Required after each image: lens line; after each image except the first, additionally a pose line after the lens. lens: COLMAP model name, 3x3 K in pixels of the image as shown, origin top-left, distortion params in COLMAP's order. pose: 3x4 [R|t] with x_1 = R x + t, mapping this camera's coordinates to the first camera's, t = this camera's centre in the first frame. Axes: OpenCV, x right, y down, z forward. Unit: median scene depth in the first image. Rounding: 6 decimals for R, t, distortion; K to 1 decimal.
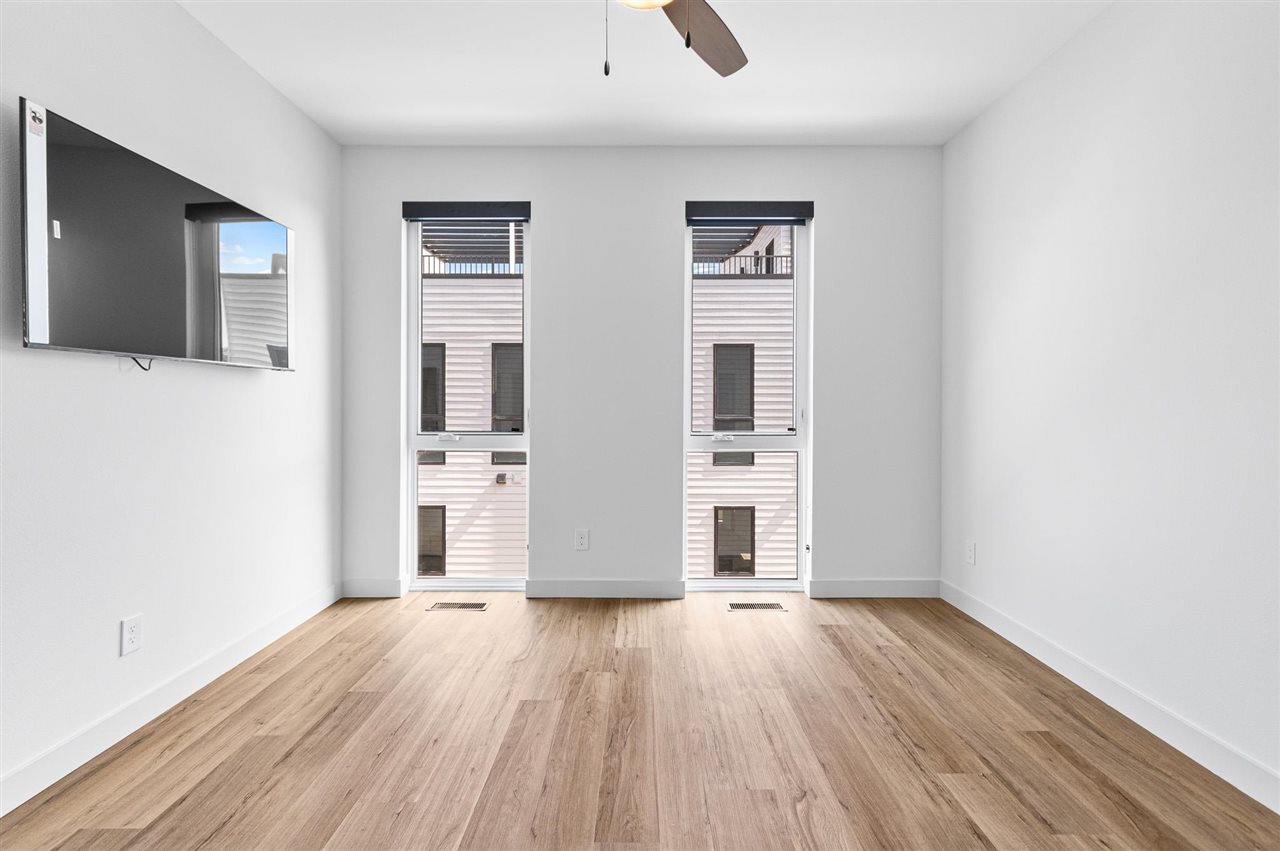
lens RADIAL K [[572.4, 0, 648.4], [0, 572.4, 411.1], [0, 0, 1]] dist [-0.000626, -0.000277]
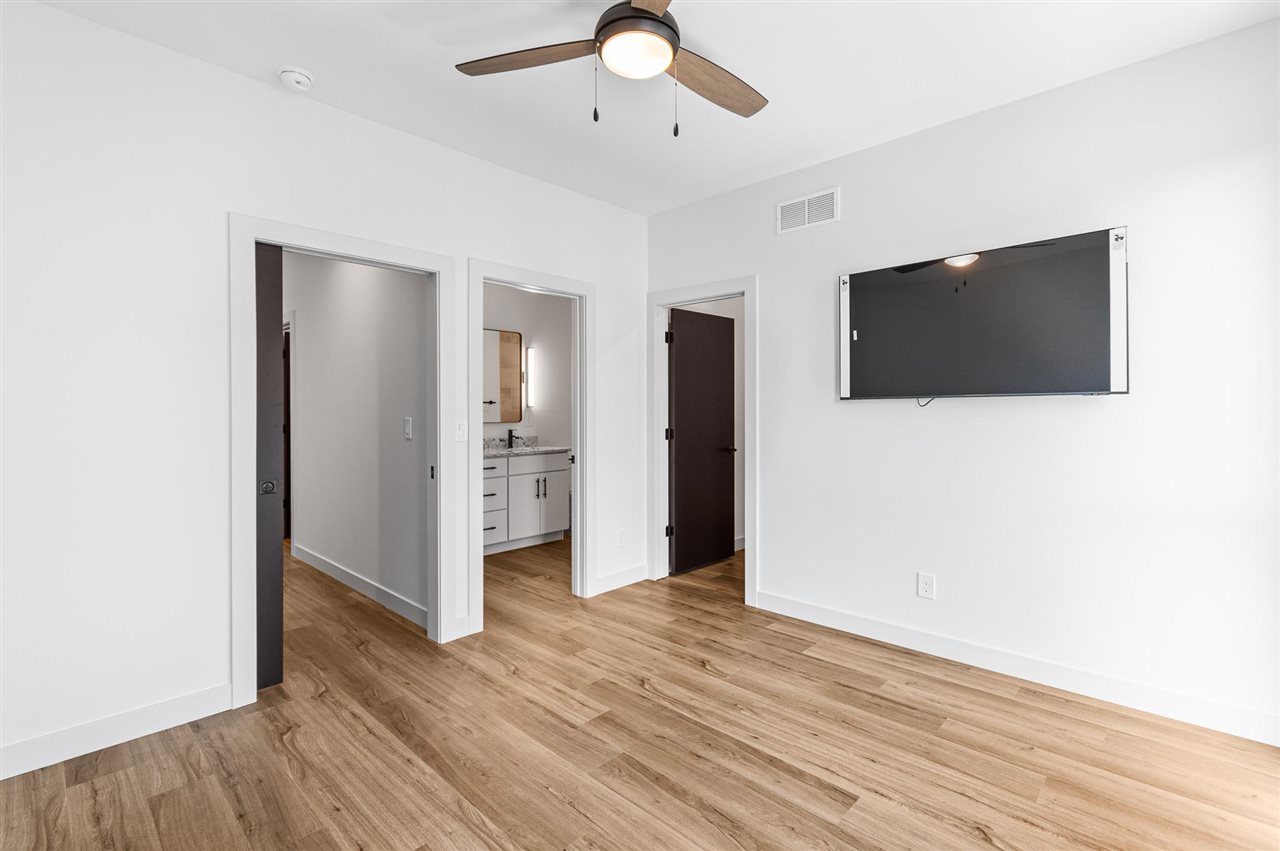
lens RADIAL K [[572.4, 0, 648.4], [0, 572.4, 411.1], [0, 0, 1]] dist [-0.000626, -0.000277]
pose [[-0.690236, -0.001153, -0.723584, 0.564959], [-0.006436, 0.999969, 0.004545, -0.052656], [0.723556, 0.007794, -0.690222, 1.295937]]
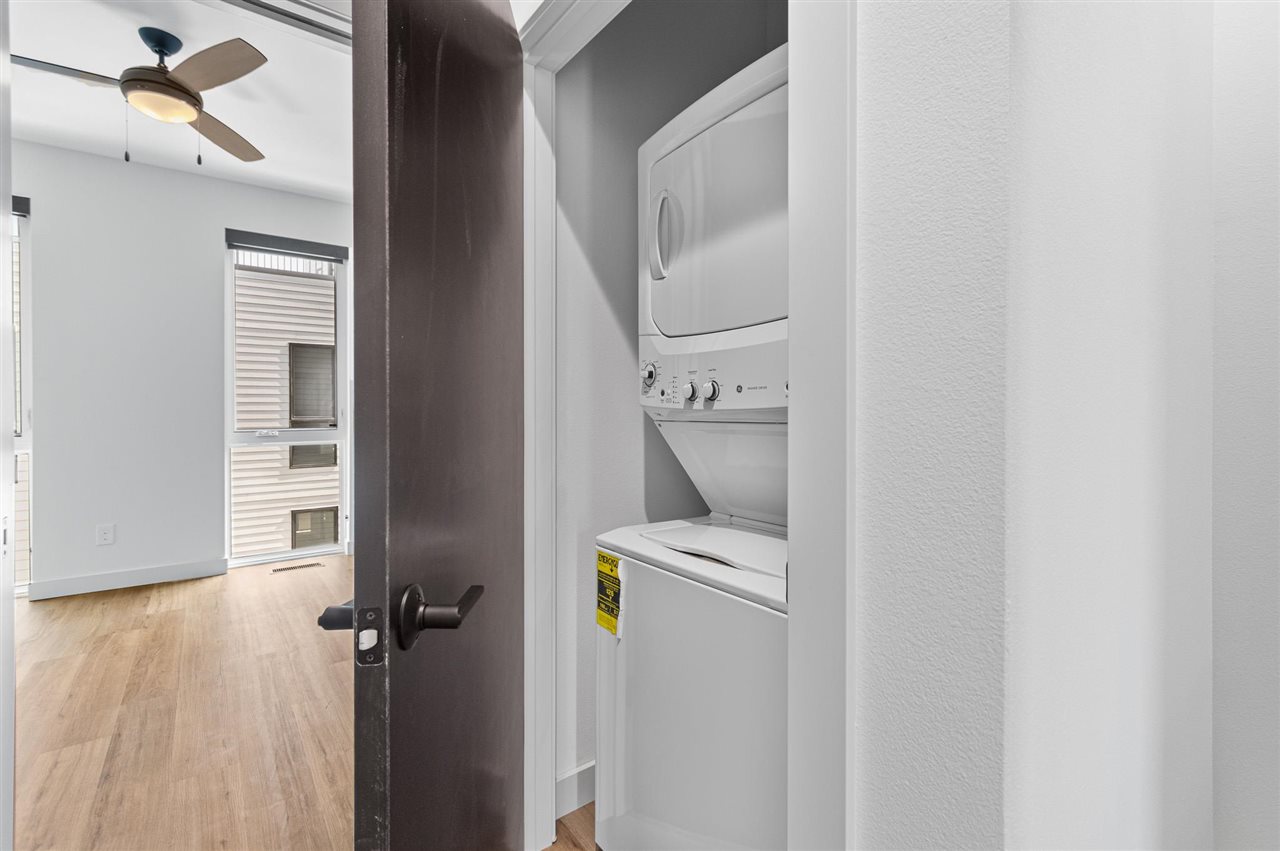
lens RADIAL K [[572.4, 0, 648.4], [0, 572.4, 411.1], [0, 0, 1]] dist [-0.000626, -0.000277]
pose [[0.797649, -0.010447, 0.603031, 0.070288], [0.010794, 0.999937, 0.003046, 0.006243], [-0.603025, 0.004080, 0.797712, -0.643241]]
